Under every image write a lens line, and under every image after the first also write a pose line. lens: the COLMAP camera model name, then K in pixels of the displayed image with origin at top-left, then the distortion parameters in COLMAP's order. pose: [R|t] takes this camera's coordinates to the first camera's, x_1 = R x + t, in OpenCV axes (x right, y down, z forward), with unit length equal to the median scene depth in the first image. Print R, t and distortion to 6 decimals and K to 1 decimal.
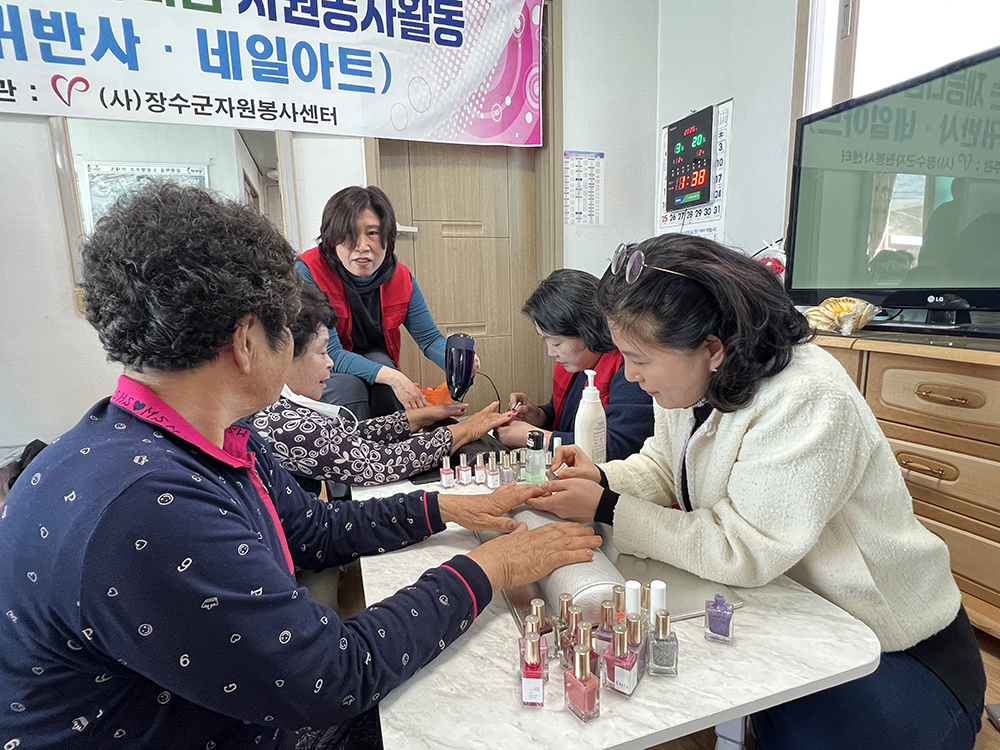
lens RADIAL K [[520.6, 0, 496.9], [0, 520.6, 374.9], [0, 0, 1]] dist [0.004558, -0.001714]
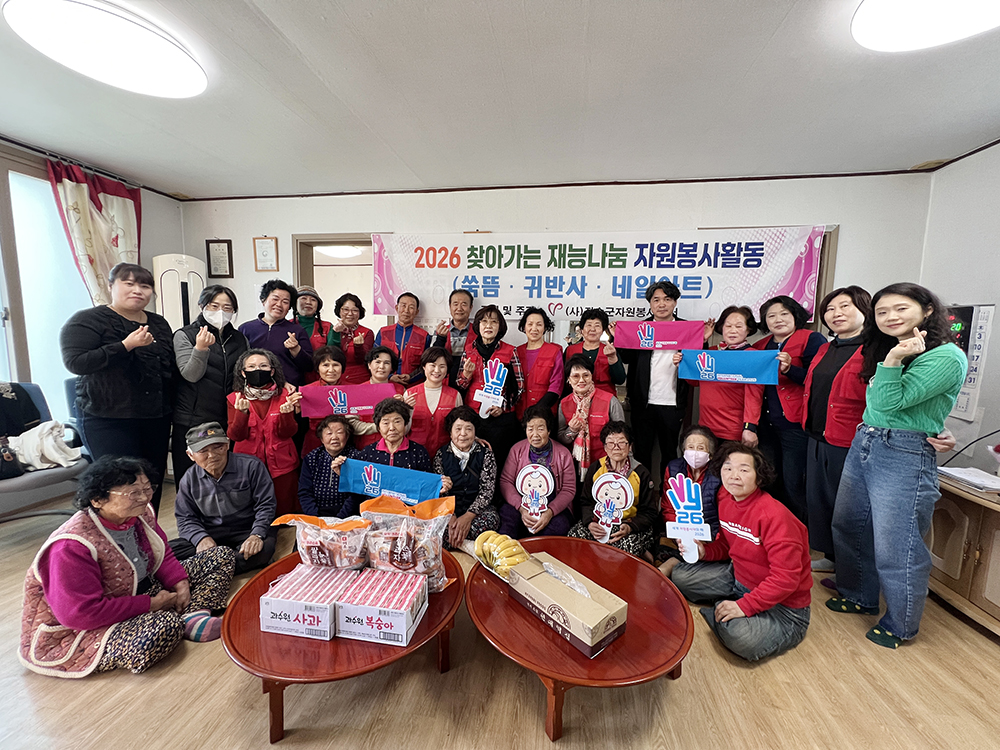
lens RADIAL K [[409.7, 0, 505.5], [0, 409.7, 370.7], [0, 0, 1]] dist [-0.004354, -0.001092]
pose [[0.876645, 0.089366, -0.472765, -0.148170], [-0.126372, 0.990867, -0.047029, -0.163334], [0.464244, 0.100973, 0.879933, -0.515702]]
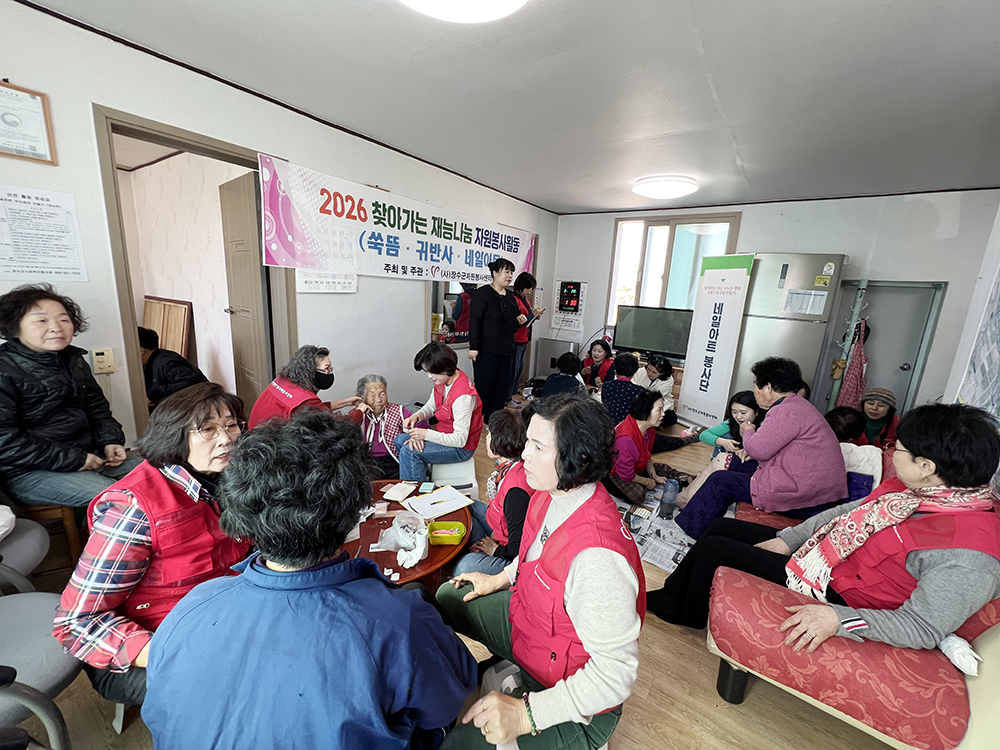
lens RADIAL K [[402.8, 0, 500.1], [0, 402.8, 377.3], [0, 0, 1]] dist [-0.002992, -0.000026]
pose [[0.812020, -0.049869, 0.581495, -1.587239], [0.020571, 0.998169, 0.056877, -0.099277], [-0.583267, -0.034224, 0.811559, -0.799580]]
